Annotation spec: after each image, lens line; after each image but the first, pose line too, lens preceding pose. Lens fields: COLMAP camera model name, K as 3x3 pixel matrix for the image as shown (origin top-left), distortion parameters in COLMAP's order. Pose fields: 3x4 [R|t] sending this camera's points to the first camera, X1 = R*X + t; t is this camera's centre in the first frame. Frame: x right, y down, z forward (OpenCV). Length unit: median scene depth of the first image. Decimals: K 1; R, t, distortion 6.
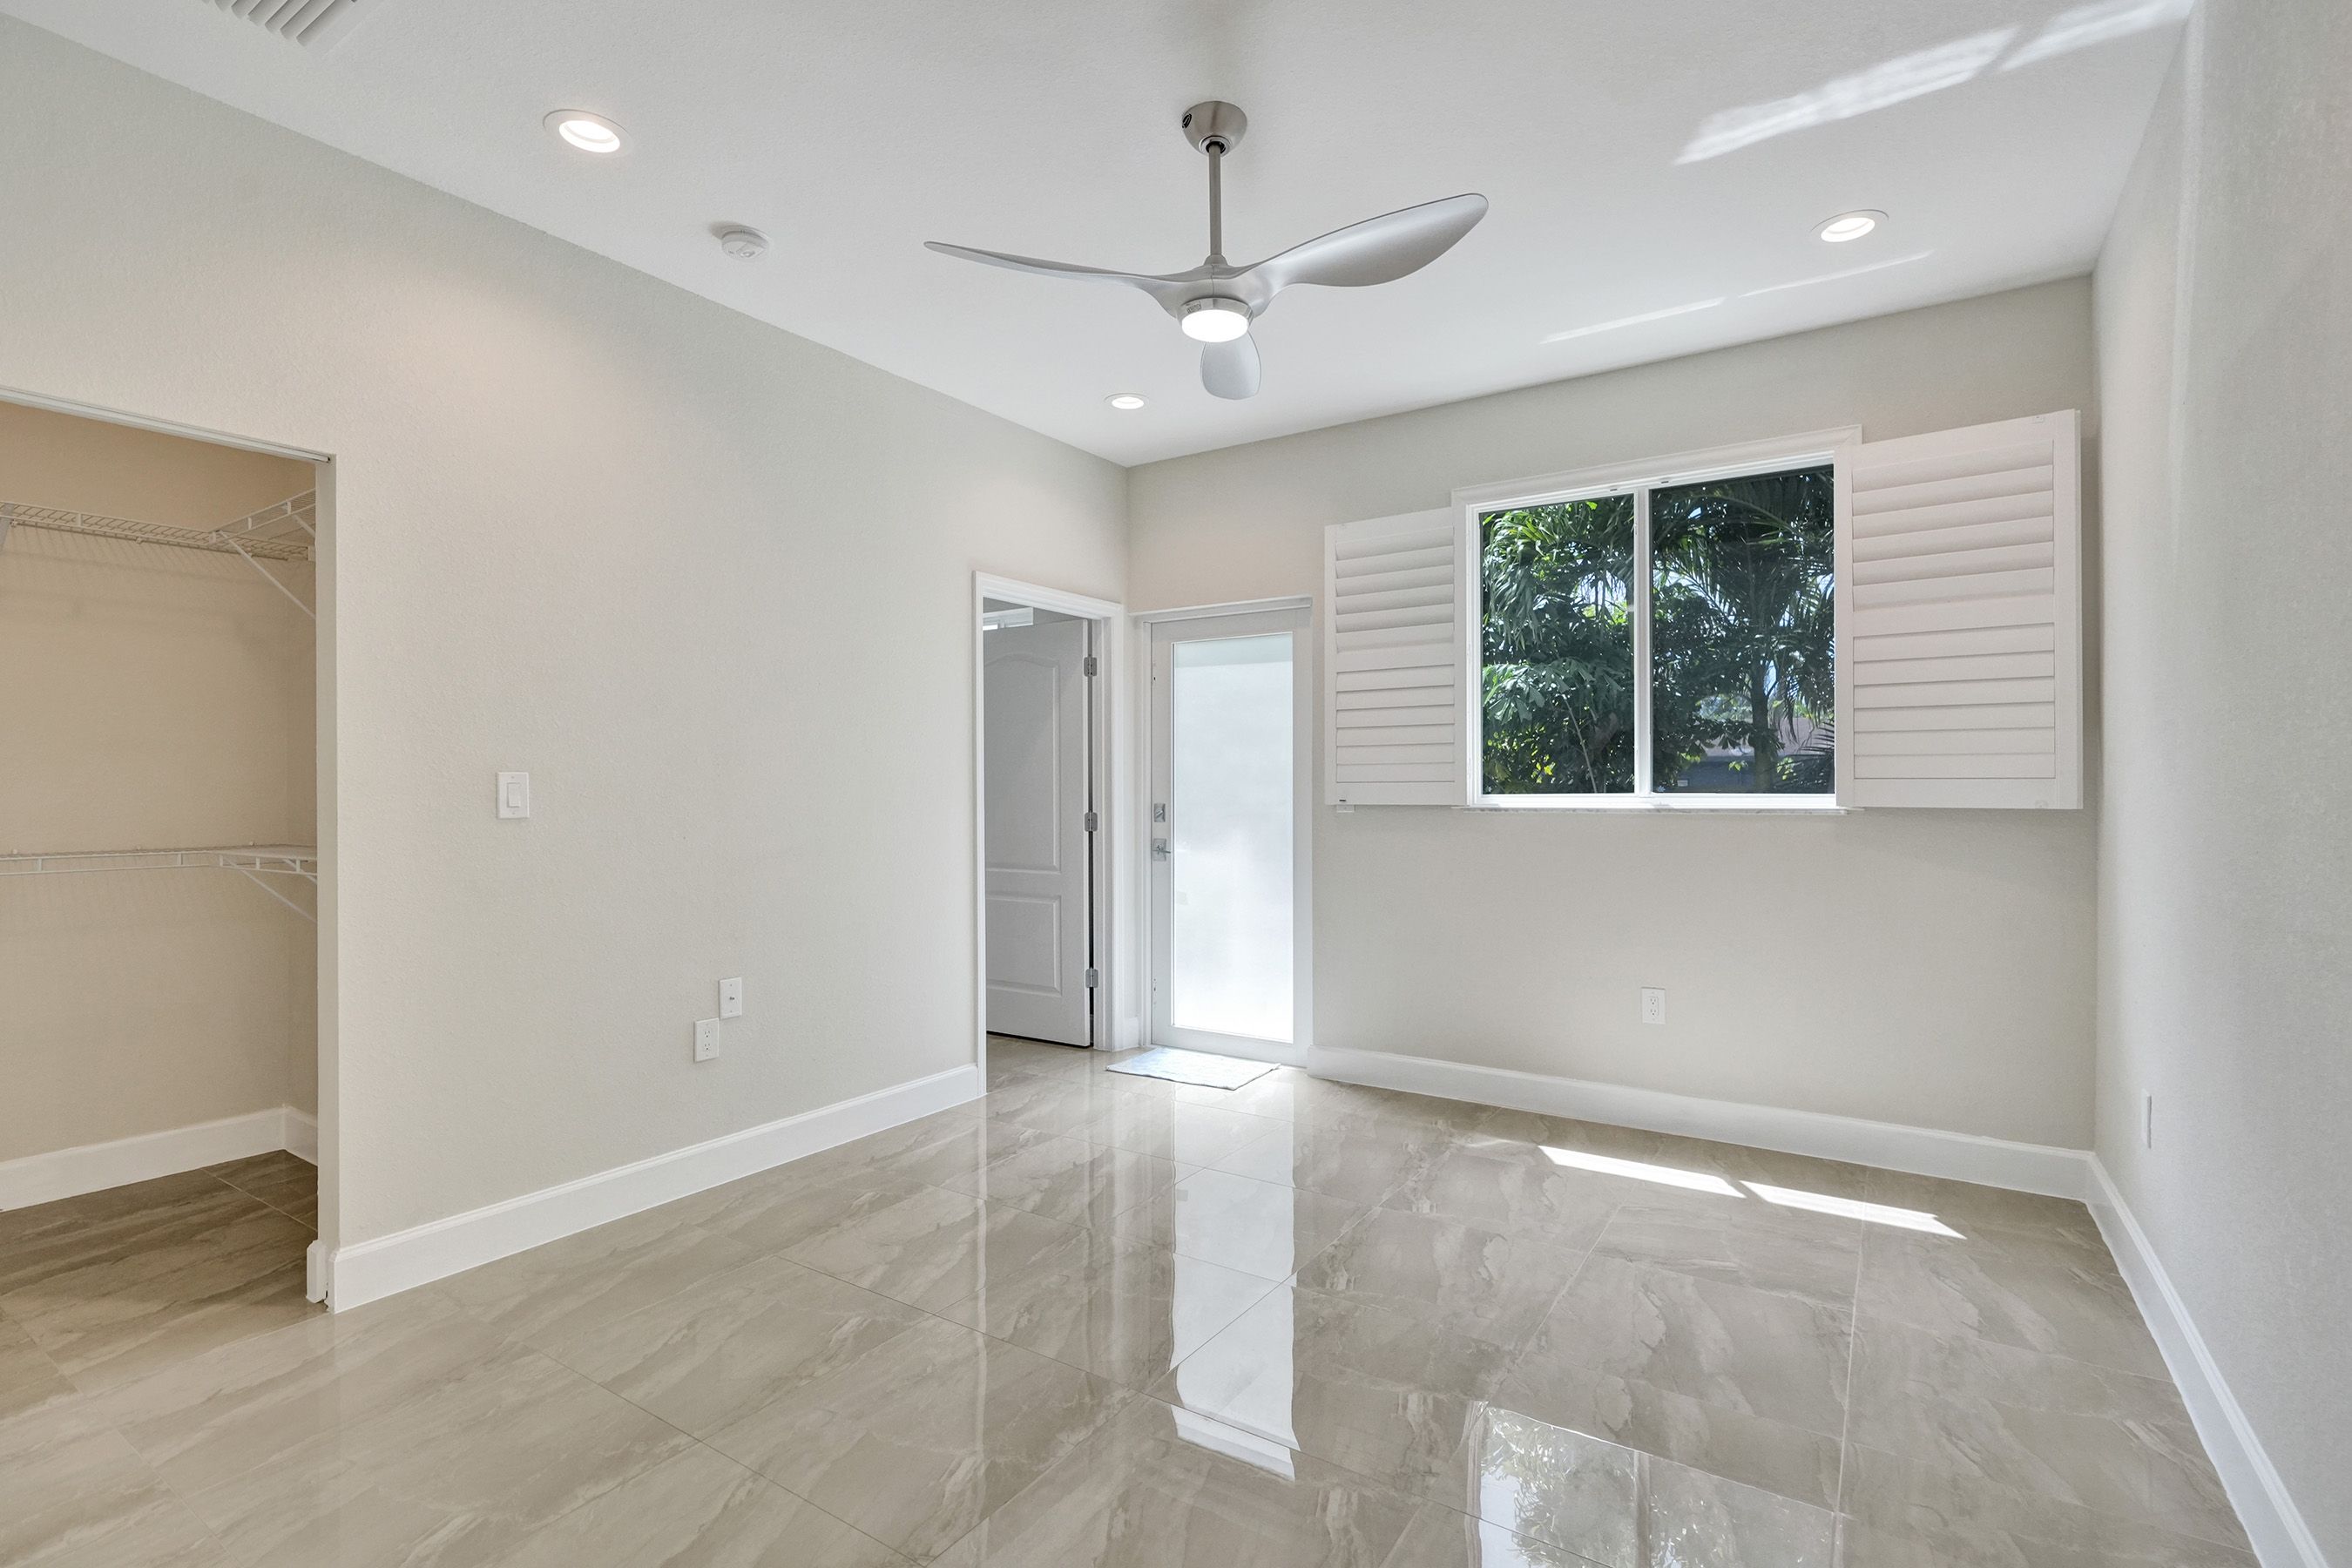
lens RADIAL K [[1093.0, 0, 1184.6], [0, 1093.0, 779.4], [0, 0, 1]] dist [-0.002902, 0.001193]
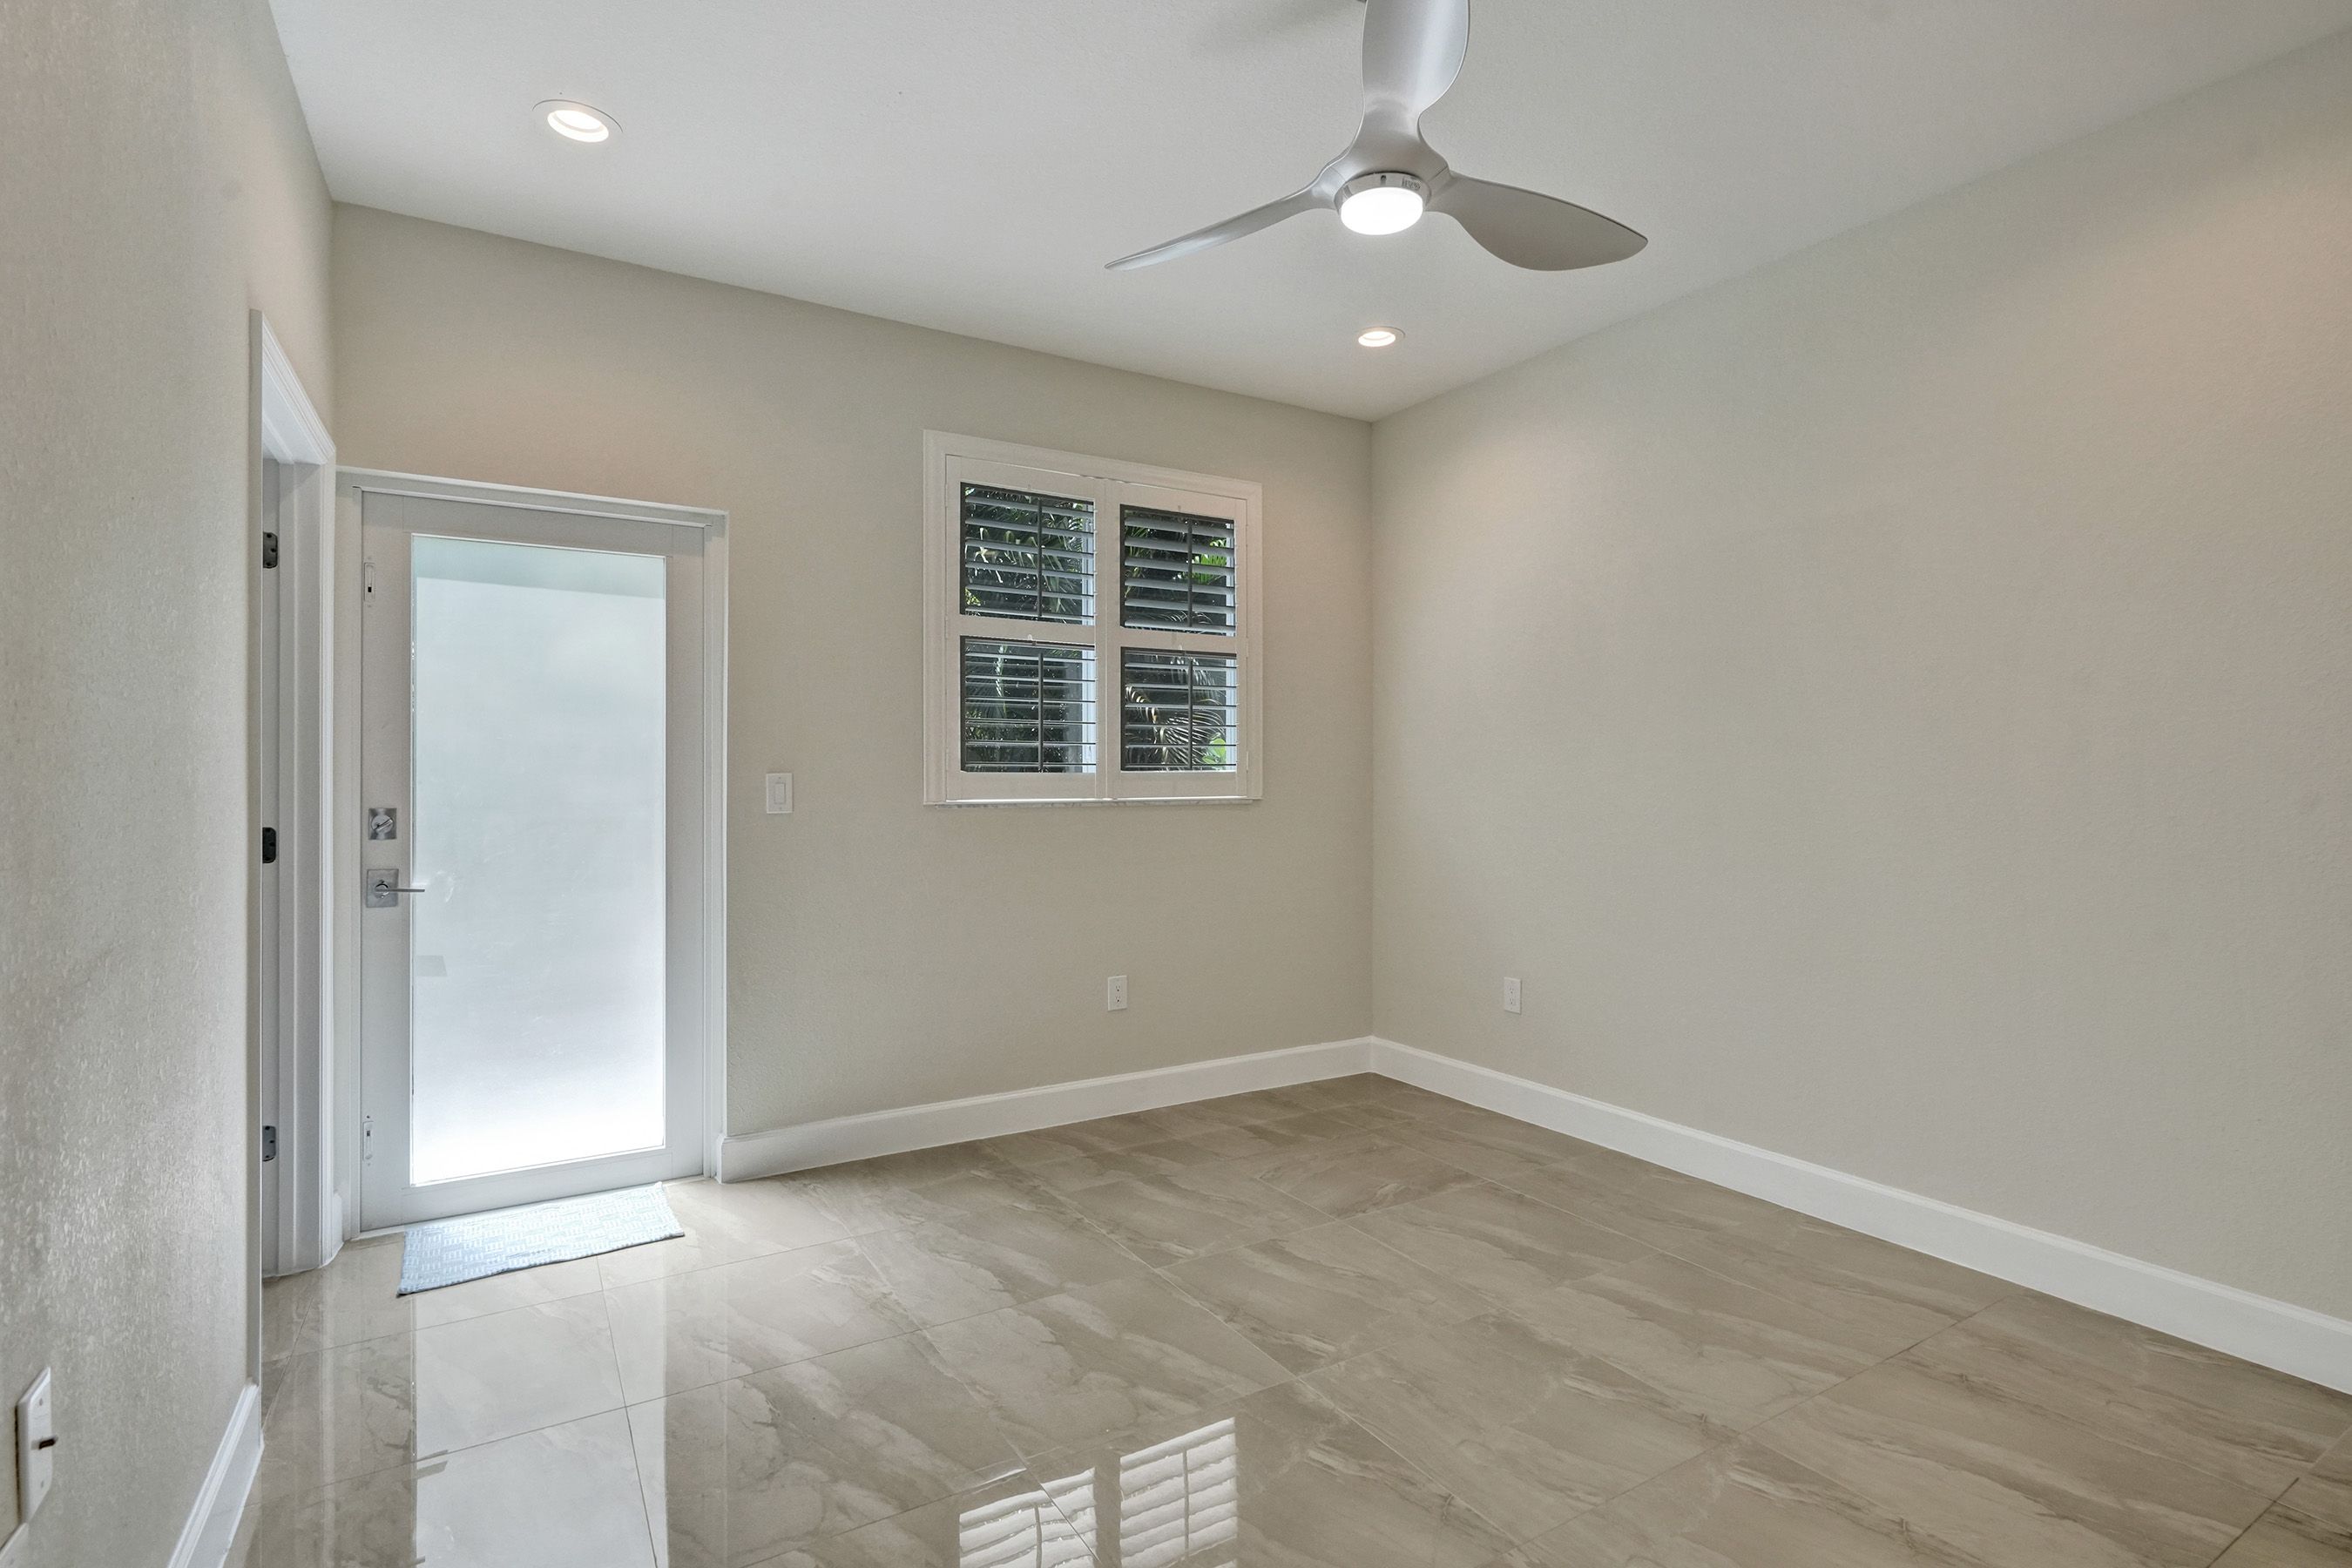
lens RADIAL K [[1109.8, 0, 1171.2], [0, 1109.8, 776.4], [0, 0, 1]] dist [-0.004453, -0.001030]
pose [[0.436766, 0.004848, 0.899562, -0.489998], [-0.007914, 0.999967, -0.001546, 0.004229], [-0.899540, -0.006444, 0.436790, 0.496864]]
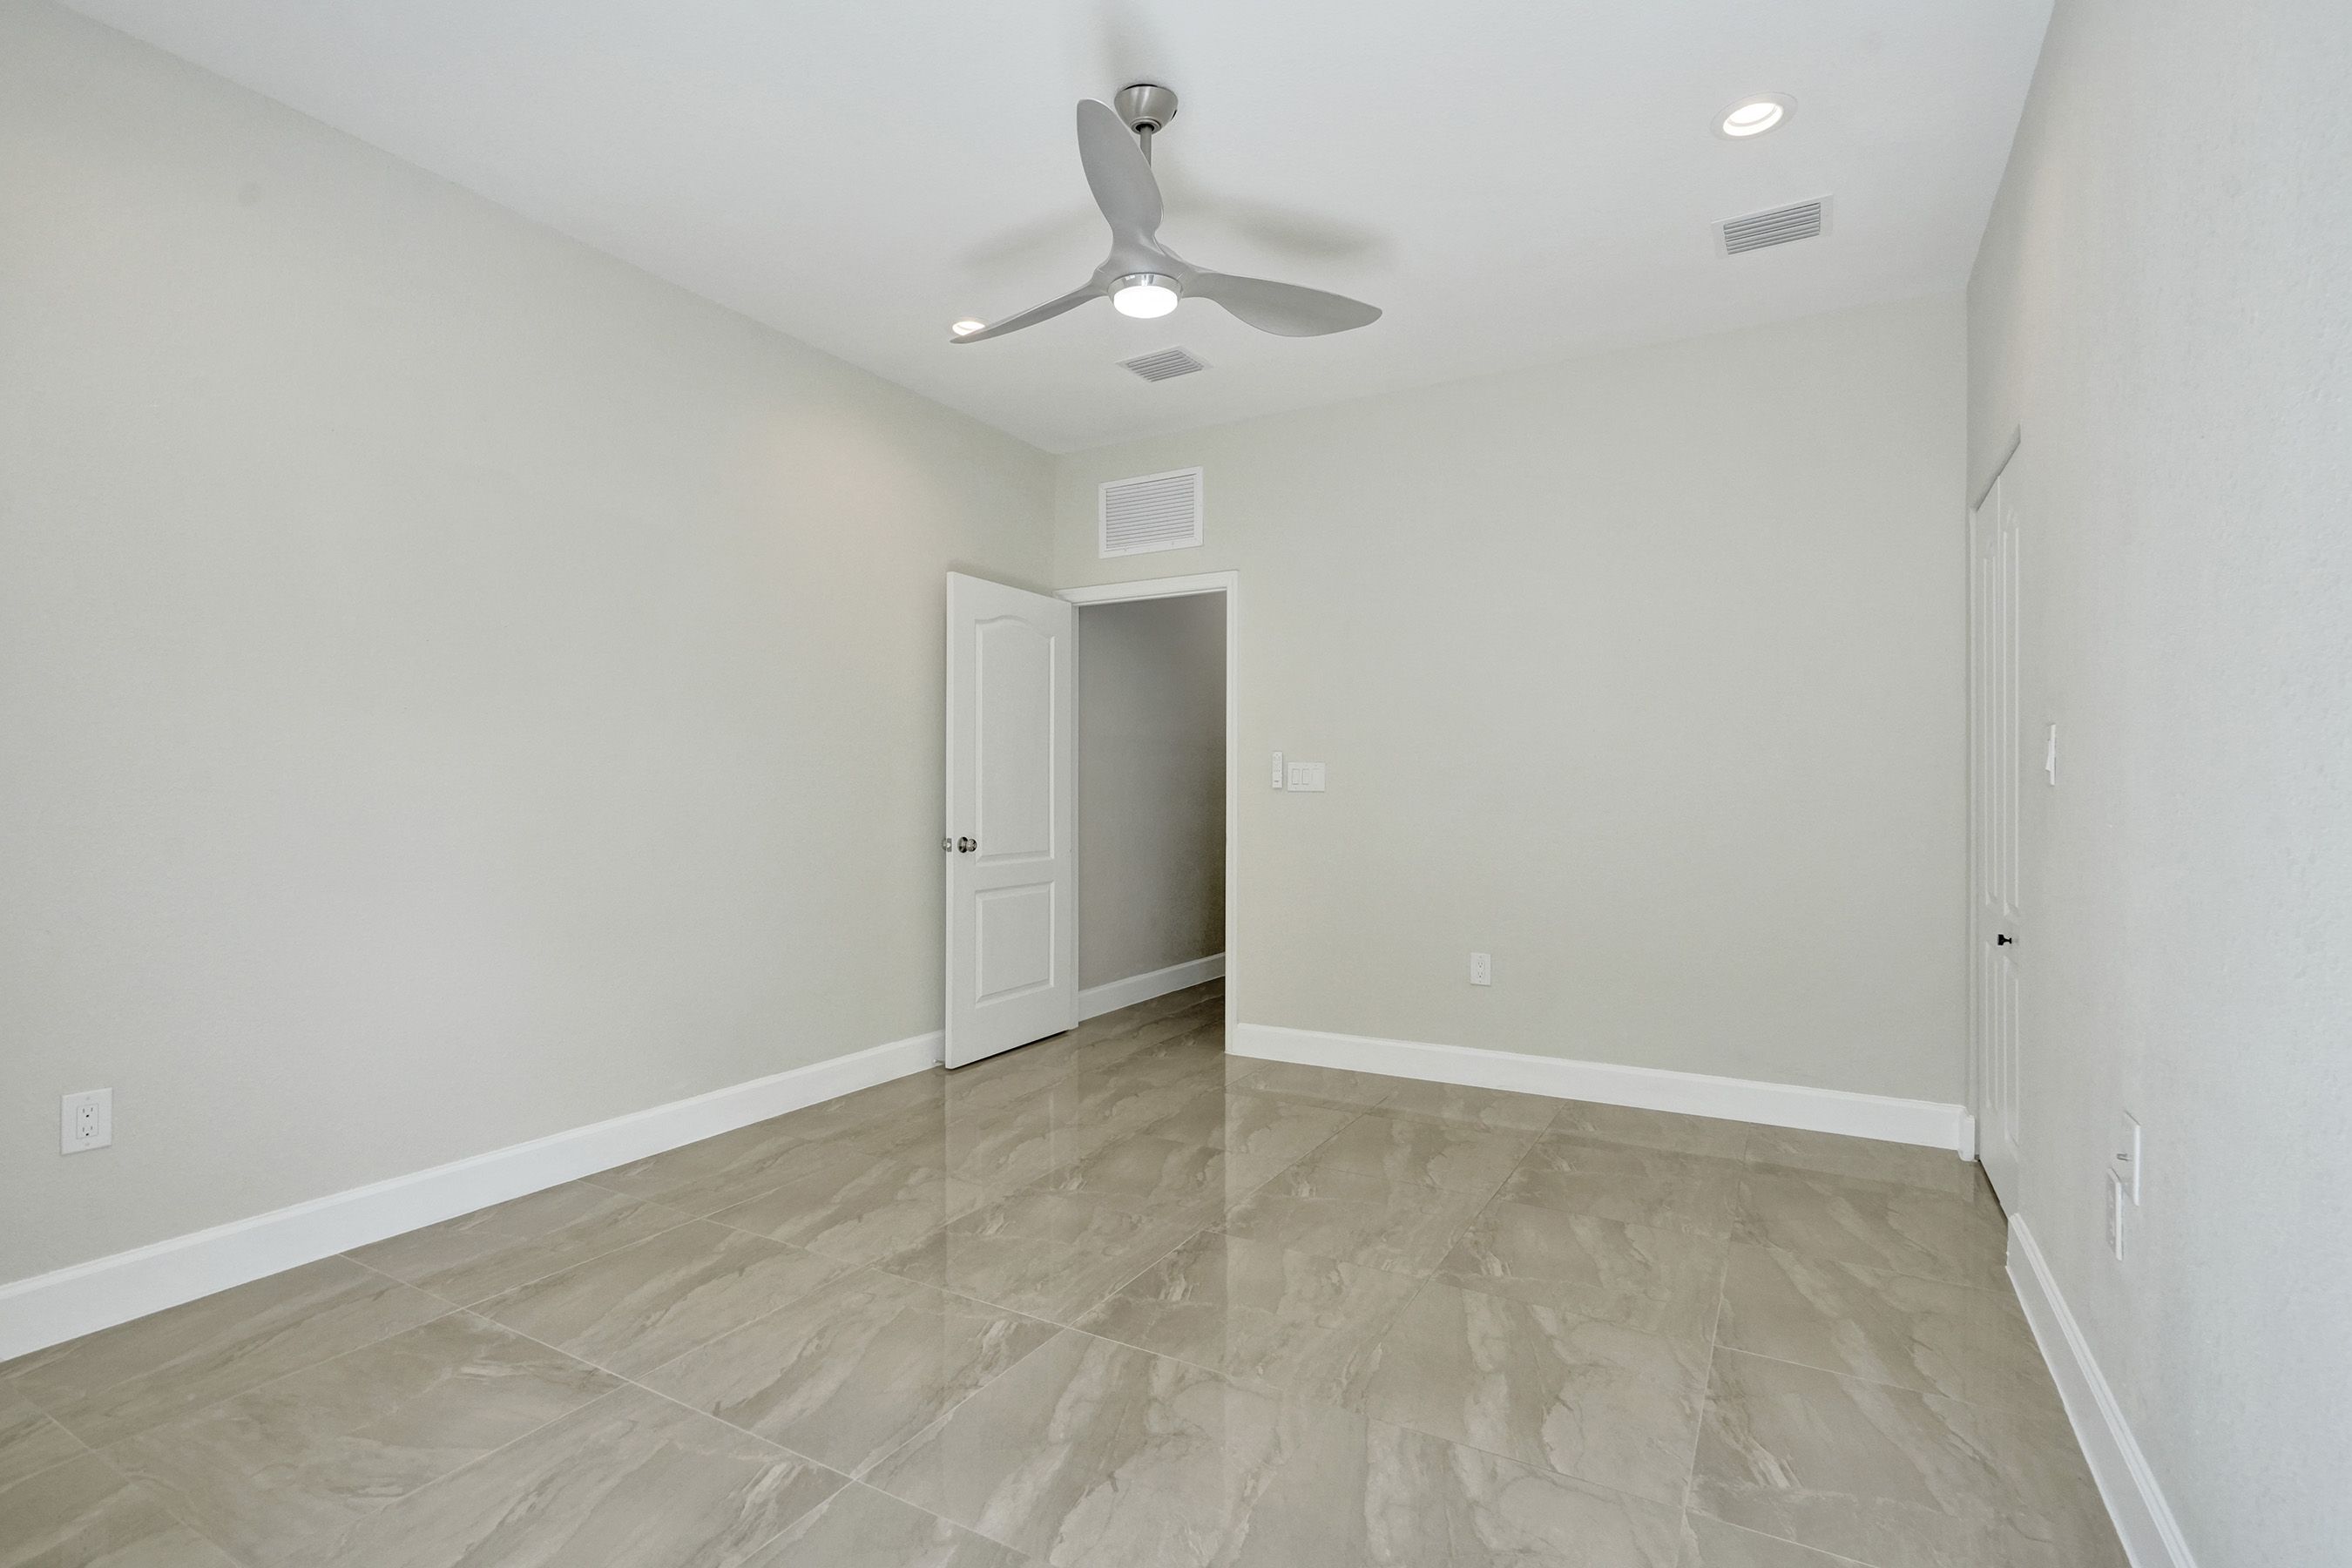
lens RADIAL K [[1097.3, 0, 1186.4], [0, 1097.3, 801.2], [0, 0, 1]] dist [-0.001601, 0.000985]
pose [[-0.997965, 0.000924, -0.063761, 0.034433], [0.001007, 0.999999, -0.001274, 0.035361], [0.063760, -0.001335, -0.997964, 1.280998]]
